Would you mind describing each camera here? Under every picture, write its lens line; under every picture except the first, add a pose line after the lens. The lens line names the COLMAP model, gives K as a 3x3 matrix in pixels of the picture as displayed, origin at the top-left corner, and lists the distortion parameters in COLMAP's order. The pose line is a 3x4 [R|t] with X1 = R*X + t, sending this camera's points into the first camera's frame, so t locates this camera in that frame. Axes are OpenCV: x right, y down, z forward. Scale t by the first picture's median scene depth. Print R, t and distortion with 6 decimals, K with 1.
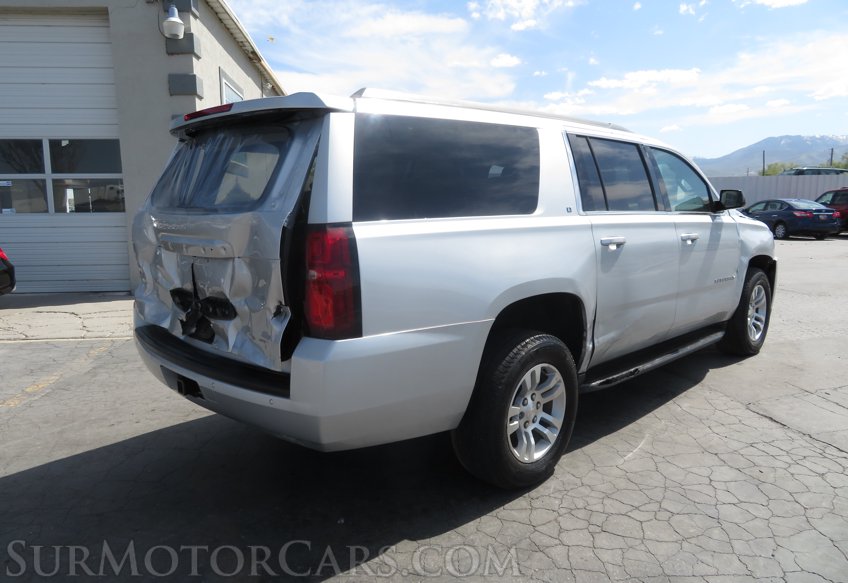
lens RADIAL K [[585.9, 0, 424.0], [0, 585.9, 291.5], [0, 0, 1]] dist [-0.008539, -0.004660]
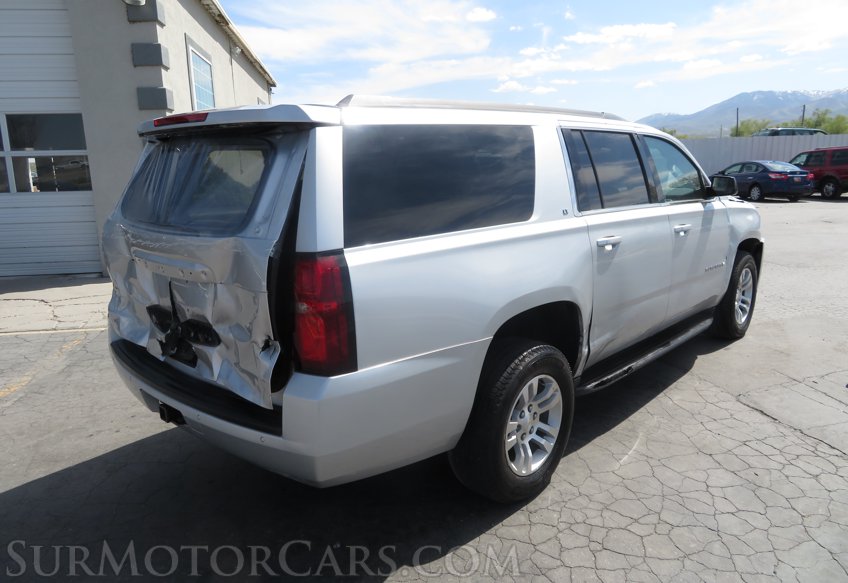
lens RADIAL K [[585.9, 0, 424.0], [0, 585.9, 291.5], [0, 0, 1]] dist [-0.008539, -0.004660]
pose [[0.999111, -0.018954, 0.037656, -0.021155], [0.016471, 0.997737, 0.065195, -0.073181], [-0.038806, -0.064517, 0.997162, 0.042612]]
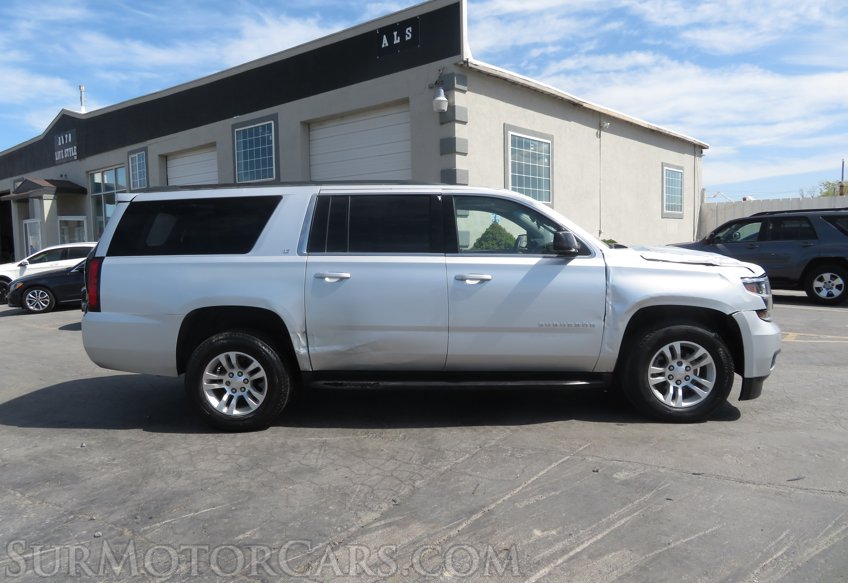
lens RADIAL K [[589.2, 0, 424.0], [0, 589.2, 291.5], [0, 0, 1]] dist [-0.083629, 0.187772]
pose [[0.696571, 0.061688, -0.714831, 1.447133], [-0.094277, 0.995528, -0.005957, -0.062512], [0.711267, 0.071542, 0.699272, 0.238222]]
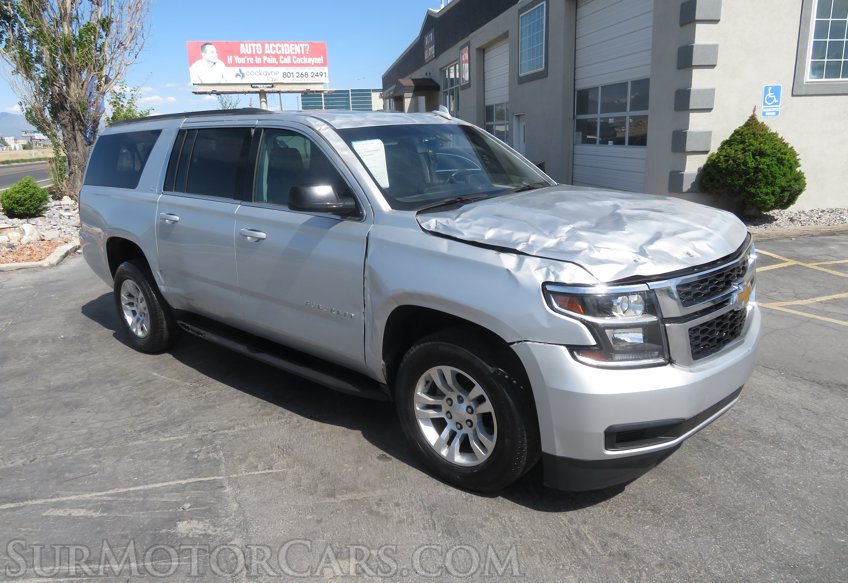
lens RADIAL K [[585.9, 0, 424.0], [0, 585.9, 291.5], [0, 0, 1]] dist [-0.008539, -0.004660]
pose [[0.099804, 0.267064, -0.958497, 1.684652], [-0.113308, 0.960090, 0.255710, -0.328122], [0.988534, 0.083084, 0.126082, 1.443774]]
